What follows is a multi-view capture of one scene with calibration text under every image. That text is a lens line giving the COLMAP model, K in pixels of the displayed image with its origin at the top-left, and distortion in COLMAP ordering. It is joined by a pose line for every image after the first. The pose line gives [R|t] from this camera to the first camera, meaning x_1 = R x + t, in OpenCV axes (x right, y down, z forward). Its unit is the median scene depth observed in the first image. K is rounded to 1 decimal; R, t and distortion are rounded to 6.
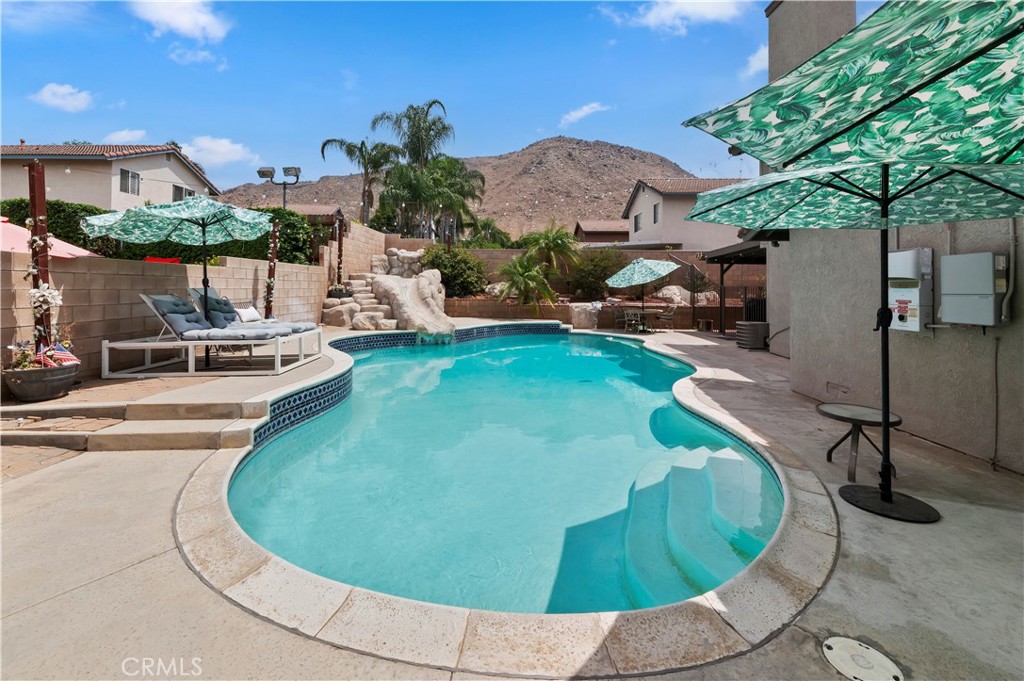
lens RADIAL K [[440.8, 0, 509.5], [0, 440.8, 279.8], [0, 0, 1]] dist [0.000908, 0.000104]
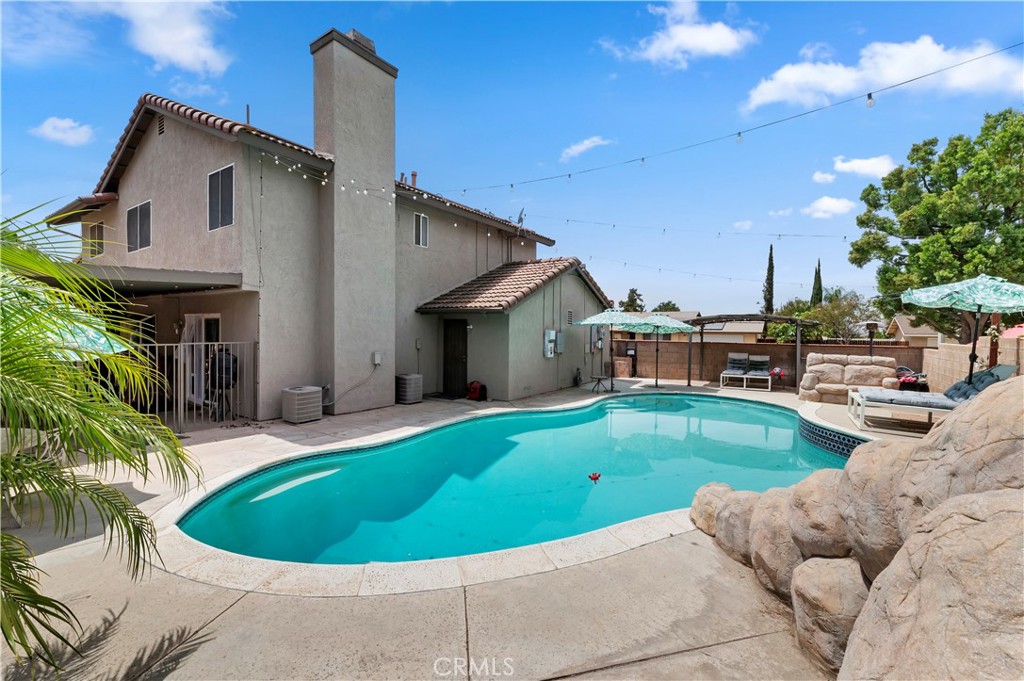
lens RADIAL K [[414.6, 0, 510.3], [0, 414.6, 333.0], [0, 0, 1]] dist [-0.001160, -0.000173]
pose [[-0.821919, -0.015615, 0.569391, -0.459060], [-0.025323, 0.999638, -0.009139, -0.015936], [-0.569041, -0.021930, -0.822016, 3.420657]]
